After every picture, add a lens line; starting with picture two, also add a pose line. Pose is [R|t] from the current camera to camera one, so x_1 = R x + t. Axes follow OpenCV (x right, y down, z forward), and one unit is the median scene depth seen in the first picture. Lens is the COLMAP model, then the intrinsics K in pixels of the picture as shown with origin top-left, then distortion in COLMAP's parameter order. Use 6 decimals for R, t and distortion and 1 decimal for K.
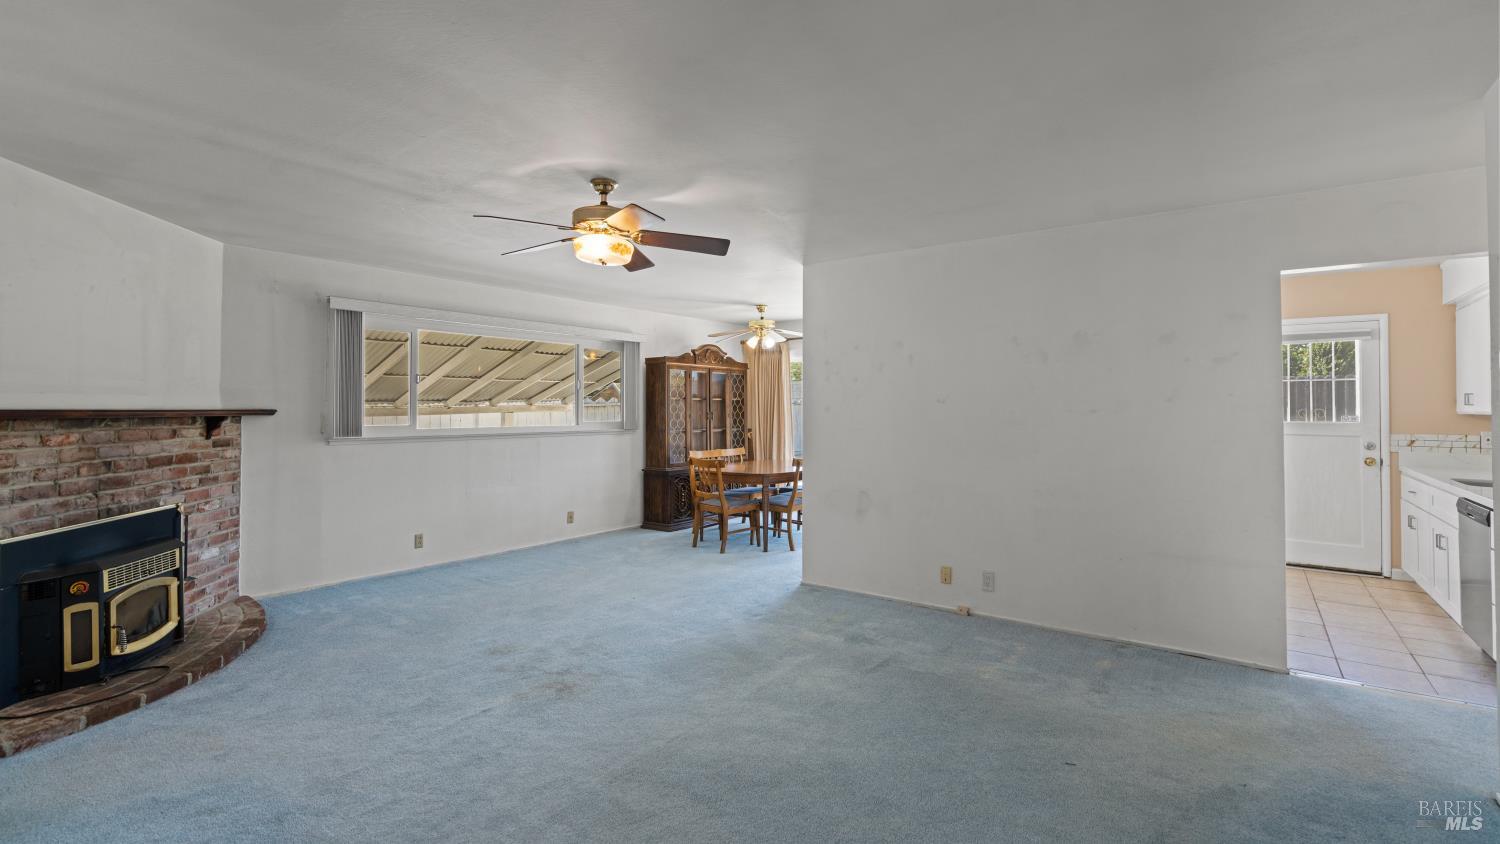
lens RADIAL K [[675.6, 0, 707.1], [0, 675.6, 400.1], [0, 0, 1]] dist [-0.007159, 0.002692]
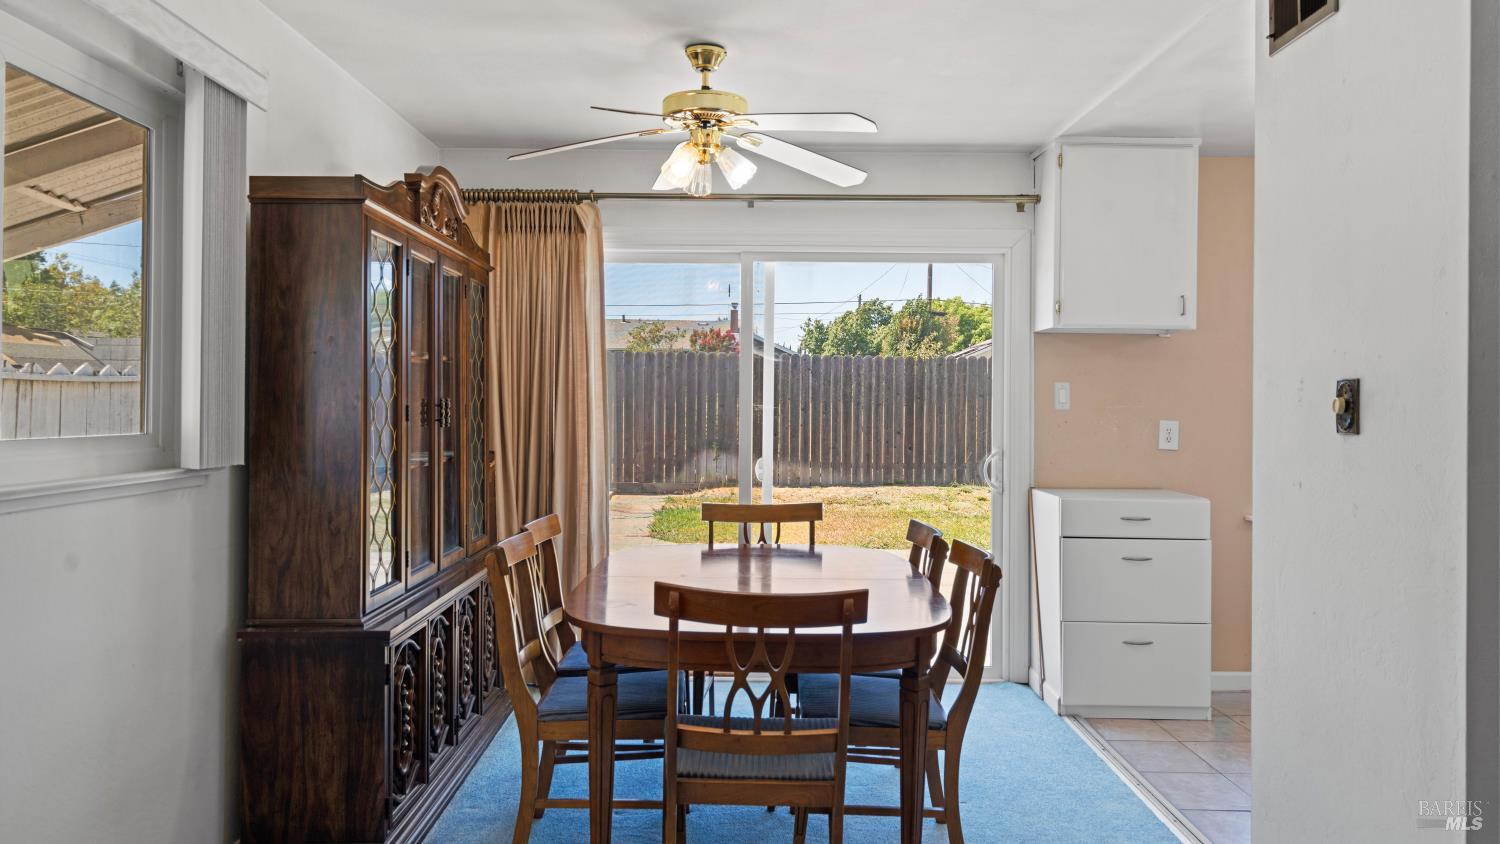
lens RADIAL K [[1057.3, 0, 748.0], [0, 1057.3, 401.4], [0, 0, 1]] dist [0.017131, 0.001140]
pose [[0.770492, 0.010796, 0.637359, -0.200462], [-0.017607, 0.999836, 0.004349, 0.015352], [-0.637207, -0.014573, 0.770555, 0.599898]]
